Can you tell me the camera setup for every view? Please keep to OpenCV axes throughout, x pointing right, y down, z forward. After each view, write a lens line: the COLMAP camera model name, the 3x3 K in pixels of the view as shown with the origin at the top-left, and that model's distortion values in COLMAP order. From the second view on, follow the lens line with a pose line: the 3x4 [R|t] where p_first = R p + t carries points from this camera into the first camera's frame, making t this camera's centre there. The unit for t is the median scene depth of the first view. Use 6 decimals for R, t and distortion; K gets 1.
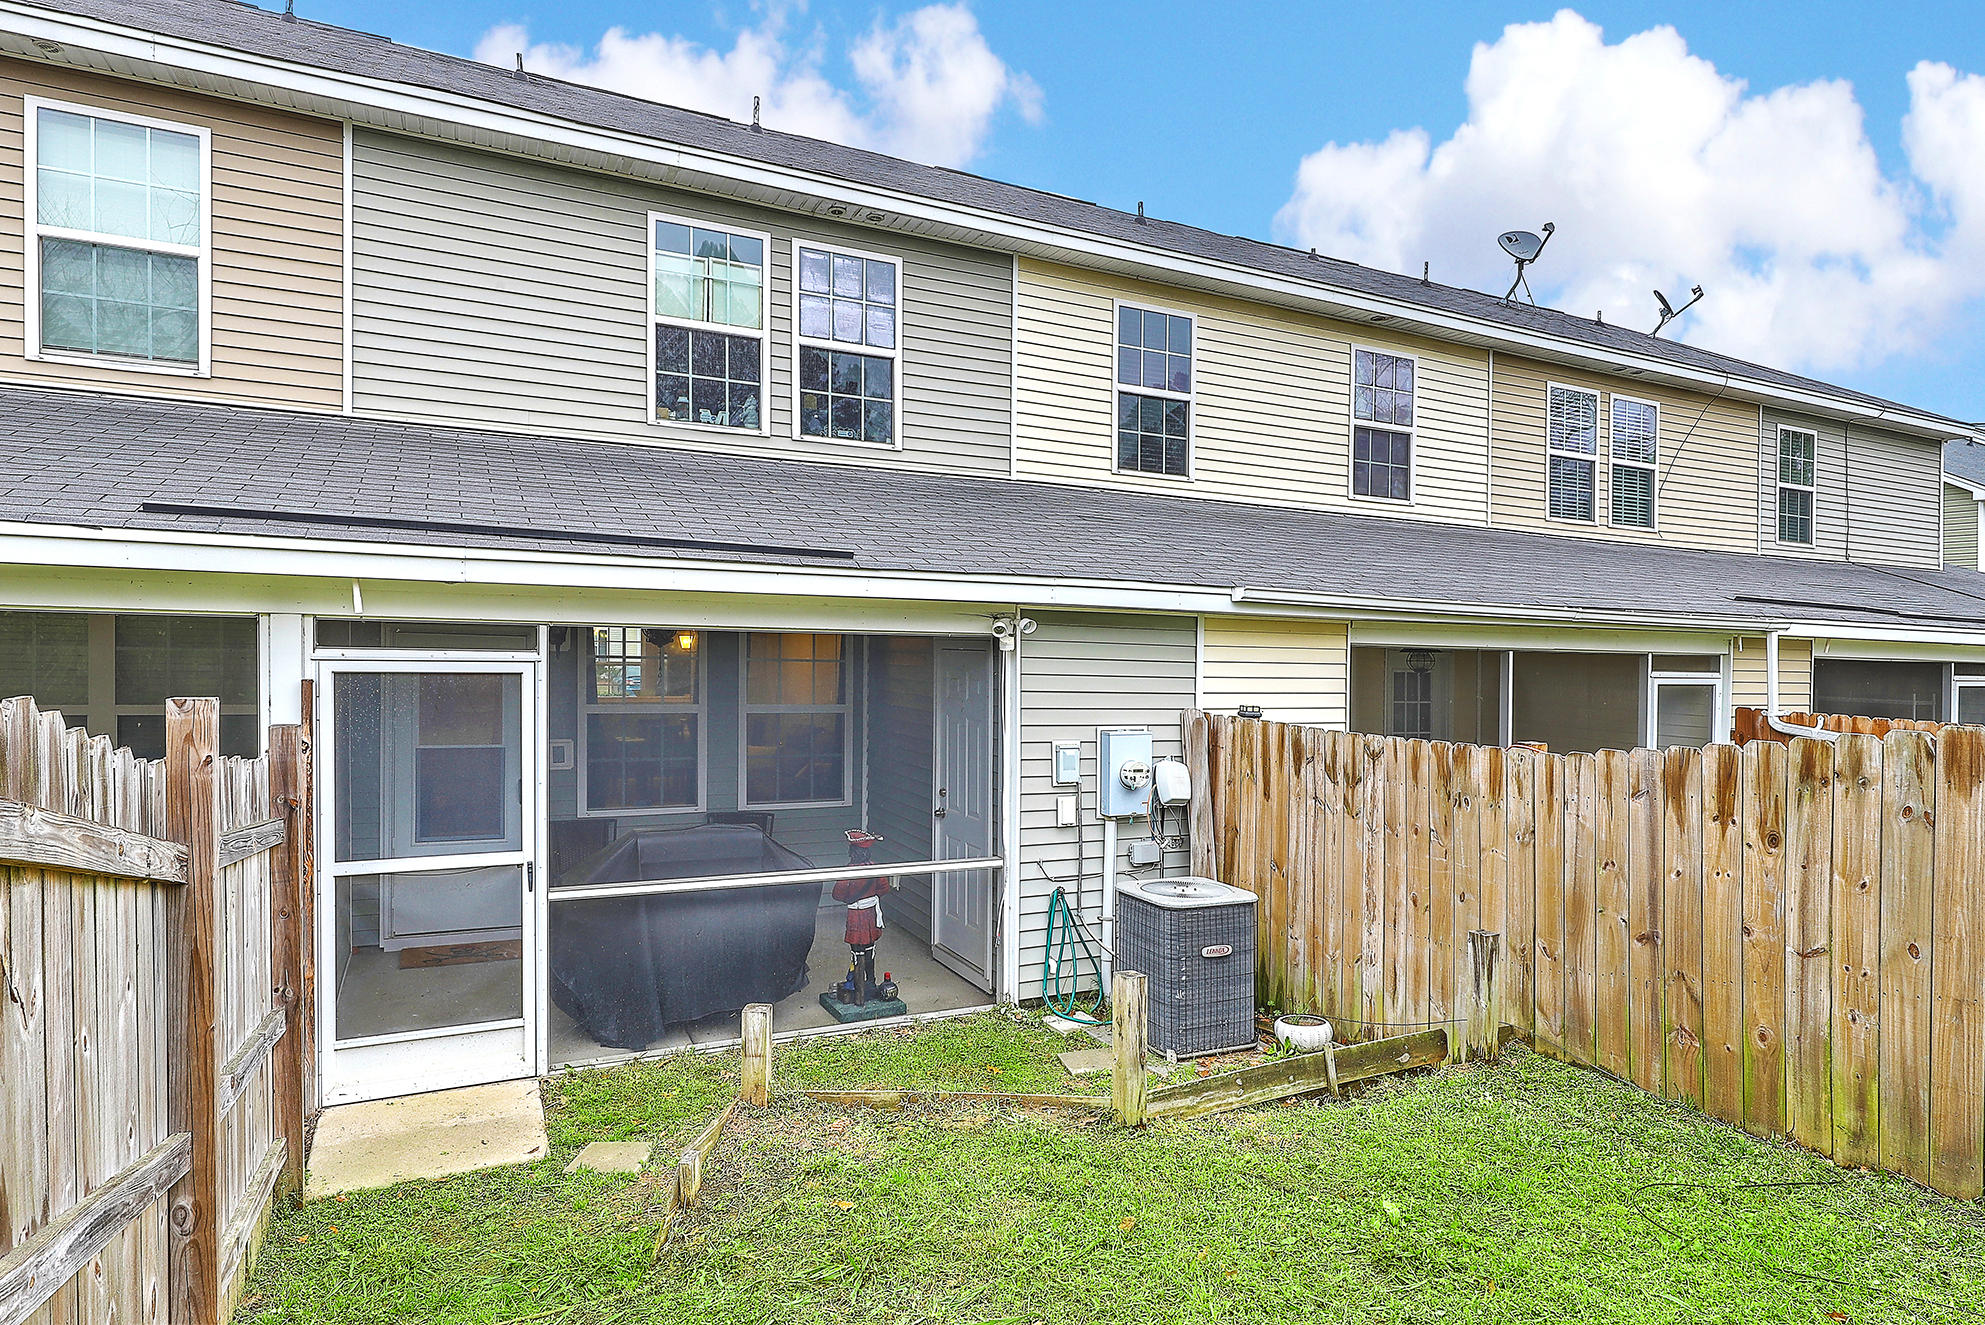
lens RADIAL K [[1073.9, 0, 995.3], [0, 1073.9, 665.3], [0, 0, 1]] dist [0.009634, -0.004518]
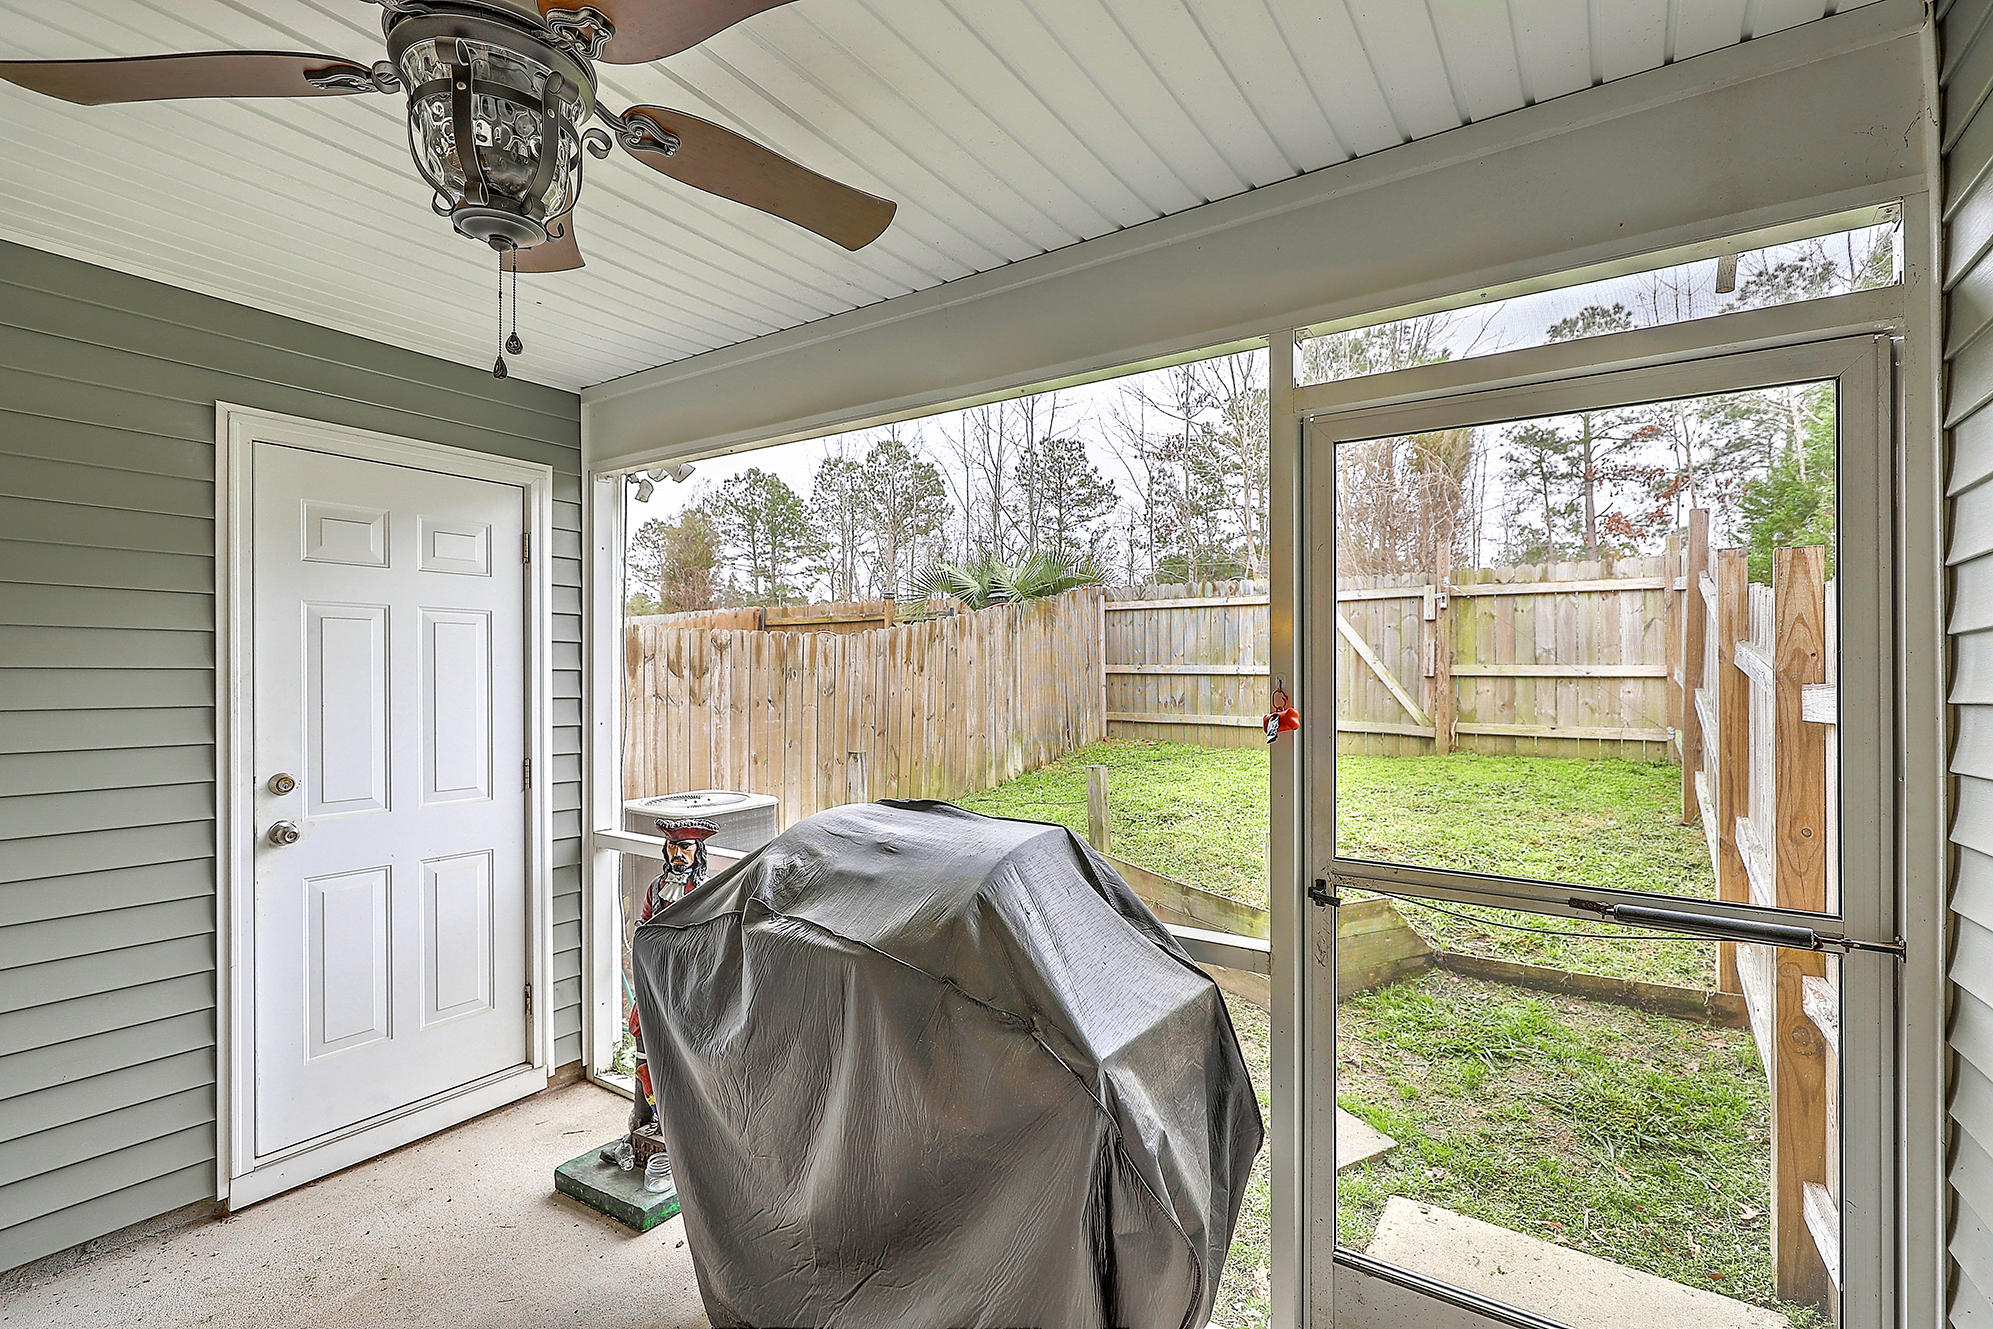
lens RADIAL K [[947.2, 0, 993.6], [0, 947.2, 665.4], [0, 0, 1]] dist [-0.001566, -0.000588]
pose [[-0.517514, -0.008465, 0.855633, -0.491893], [-0.000465, 0.999954, 0.009612, 0.068667], [-0.855675, 0.004577, -0.517494, 0.937194]]
